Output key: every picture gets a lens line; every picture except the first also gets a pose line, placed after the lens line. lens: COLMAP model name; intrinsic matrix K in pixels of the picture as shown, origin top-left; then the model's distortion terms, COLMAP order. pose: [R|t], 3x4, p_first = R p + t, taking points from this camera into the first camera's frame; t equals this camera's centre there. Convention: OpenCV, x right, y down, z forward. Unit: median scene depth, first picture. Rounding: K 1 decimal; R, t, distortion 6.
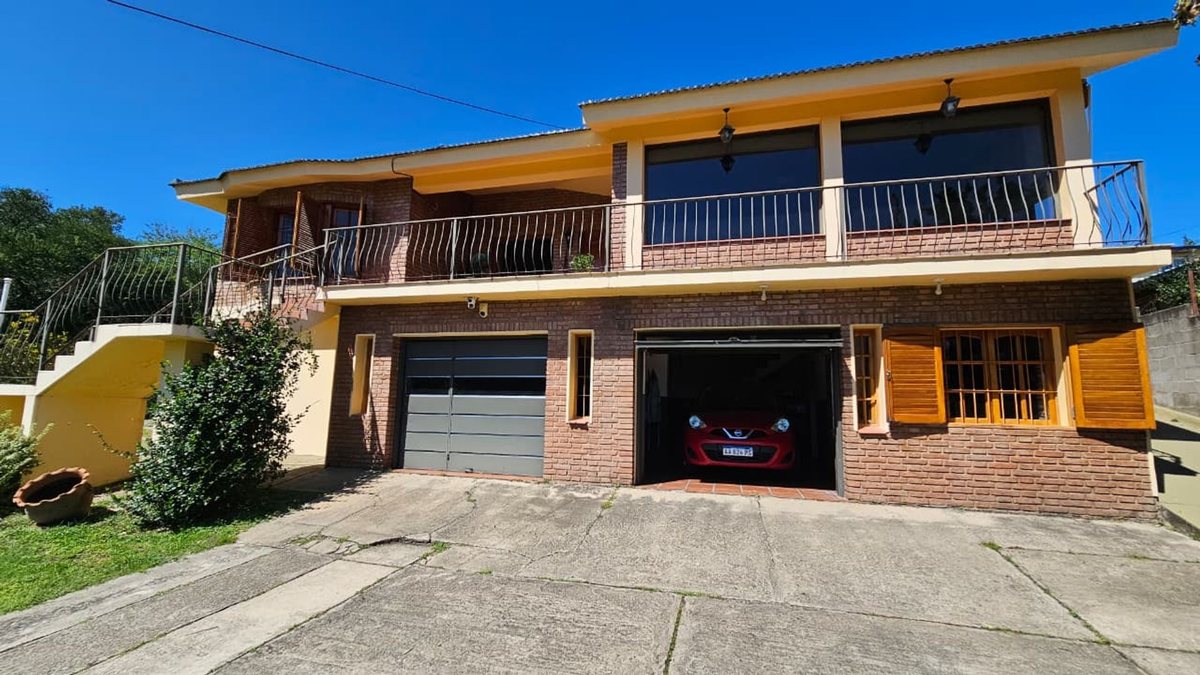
lens RADIAL K [[488.9, 0, 596.2], [0, 488.9, 342.8], [0, 0, 1]] dist [-0.000904, -0.000527]
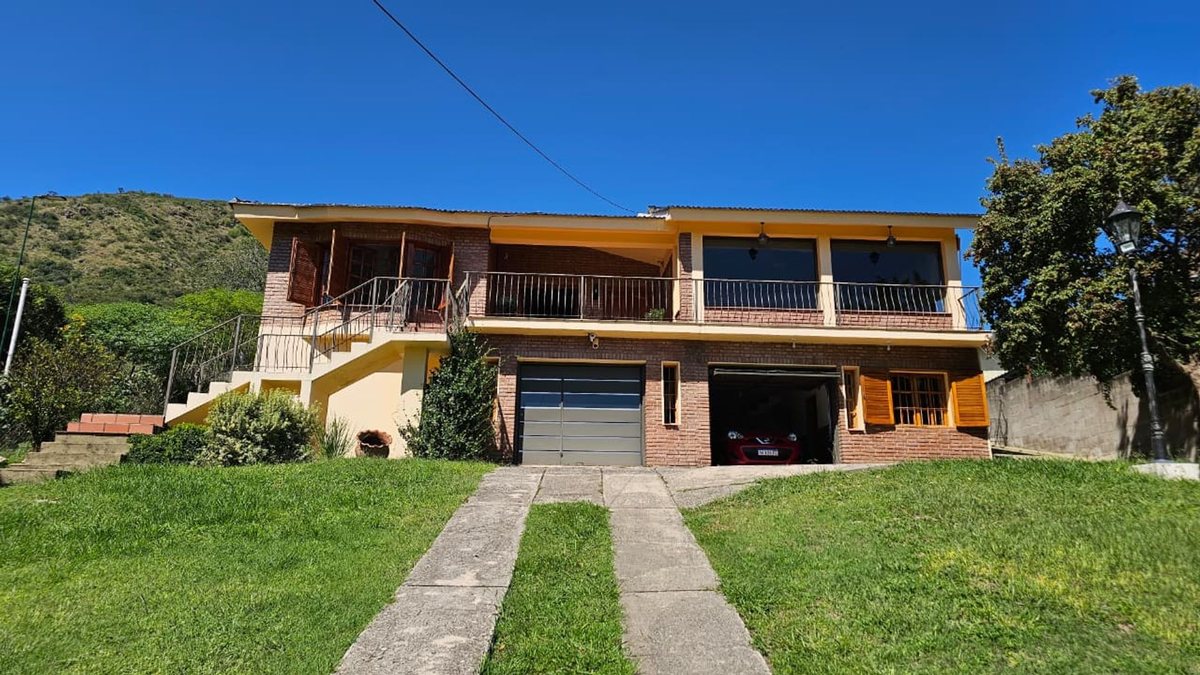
lens RADIAL K [[750.8, 0, 600.0], [0, 750.8, 337.5], [0, 0, 1]] dist [0.025537, -0.002585]
pose [[0.956455, 0.073089, 0.282582, -0.950036], [-0.033624, 0.989286, -0.142069, 0.248149], [-0.289938, 0.126381, 0.948664, -1.139751]]
